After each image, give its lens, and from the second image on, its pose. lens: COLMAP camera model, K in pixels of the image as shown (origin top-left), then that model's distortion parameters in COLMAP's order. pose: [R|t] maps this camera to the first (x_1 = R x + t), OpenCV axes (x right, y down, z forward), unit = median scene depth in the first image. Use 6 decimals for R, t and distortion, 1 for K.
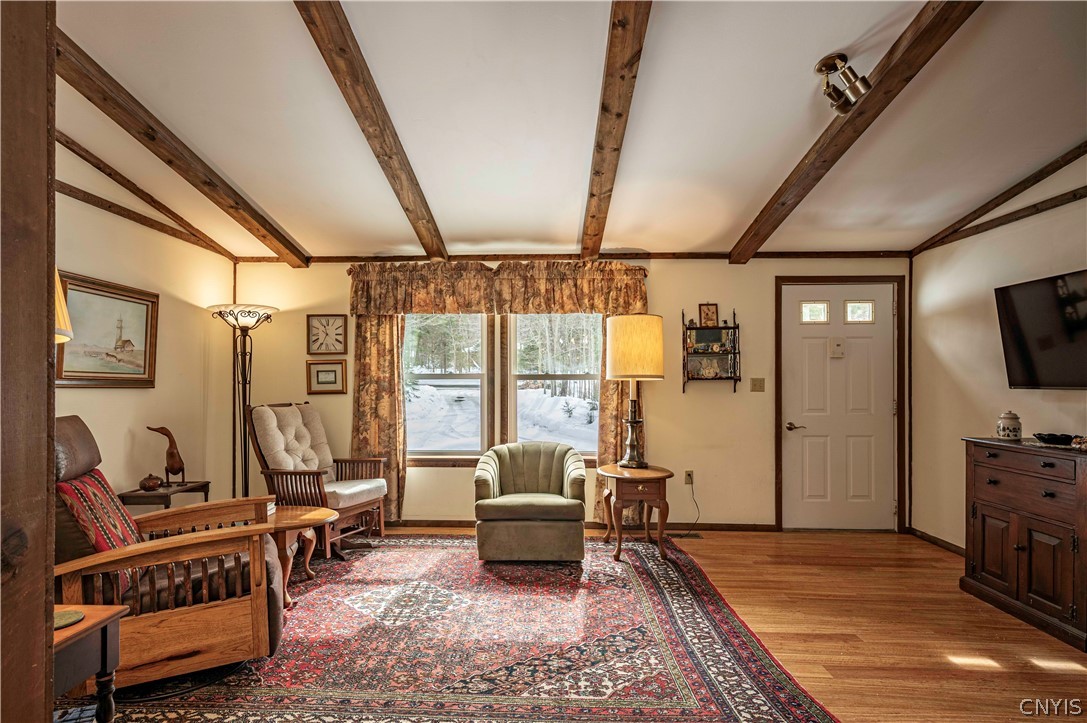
lens RADIAL K [[554.2, 0, 522.9], [0, 554.2, 385.2], [0, 0, 1]] dist [0.000478, 0.001080]
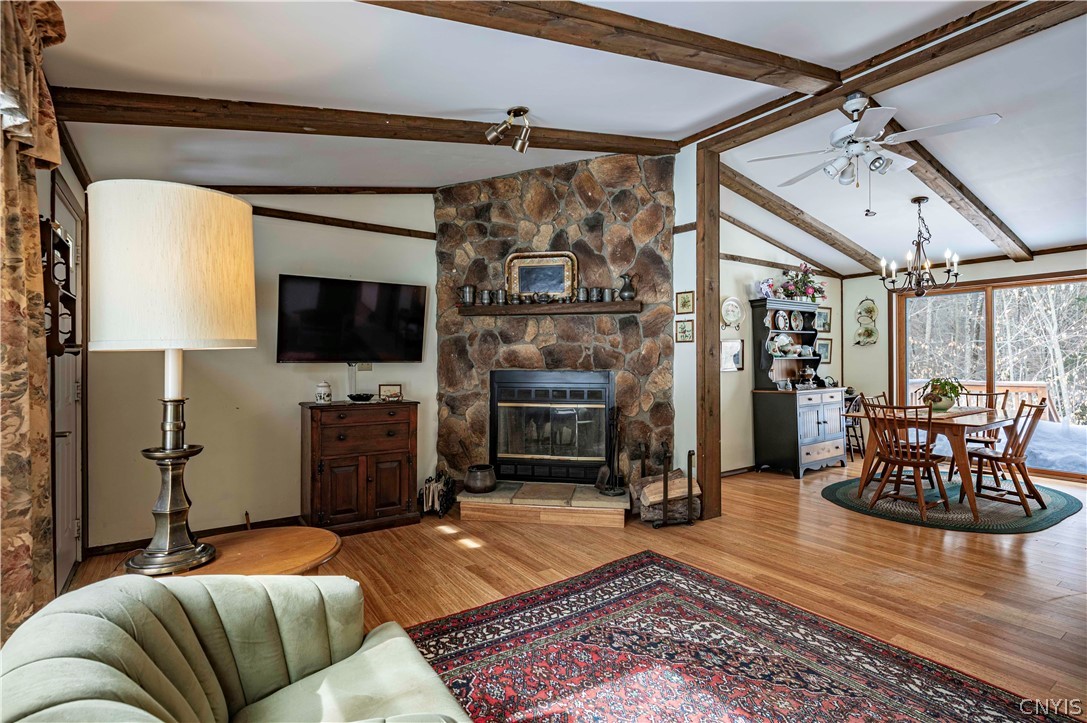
lens RADIAL K [[532.5, 0, 542.9], [0, 532.5, 346.2], [0, 0, 1]] dist [-0.000579, 0.001198]
pose [[-0.609496, 0.018253, 0.792579, -0.364635], [0.003859, 0.999791, -0.020058, -0.003954], [-0.792780, -0.009167, -0.609439, 1.343609]]
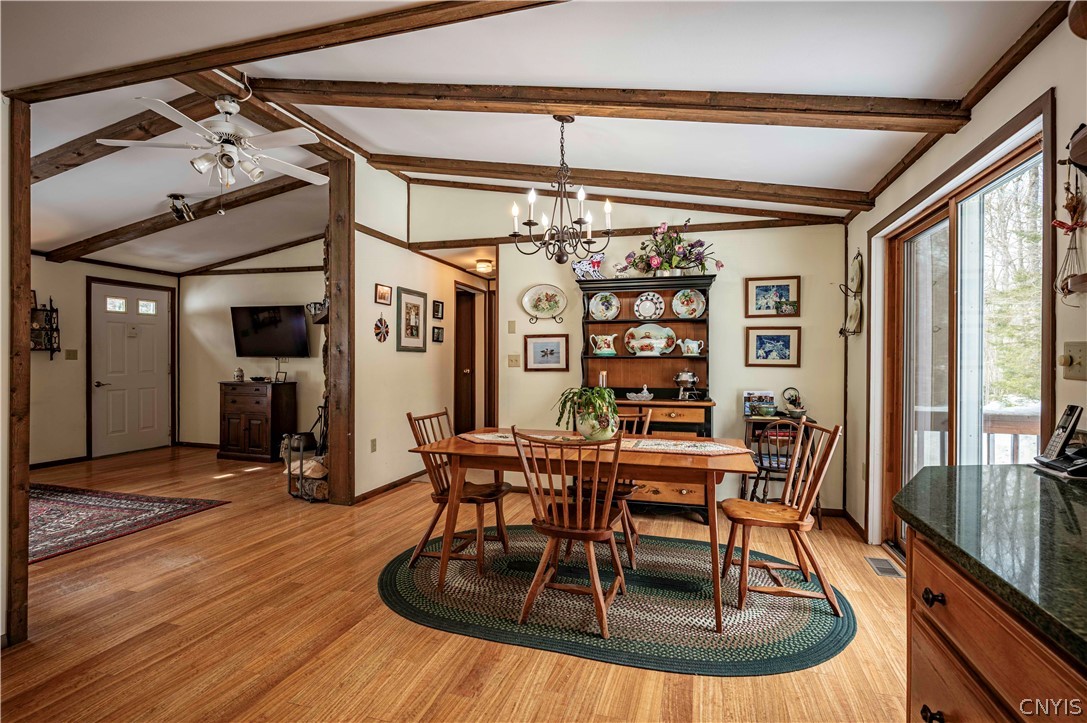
lens RADIAL K [[523.5, 0, 554.2], [0, 523.5, 358.5], [0, 0, 1]] dist [0.002638, 0.000926]
pose [[0.235238, -0.001538, 0.971937, -0.774576], [-0.003041, 0.999993, 0.002318, 0.003634], [-0.971933, -0.003501, 0.235231, -0.629100]]
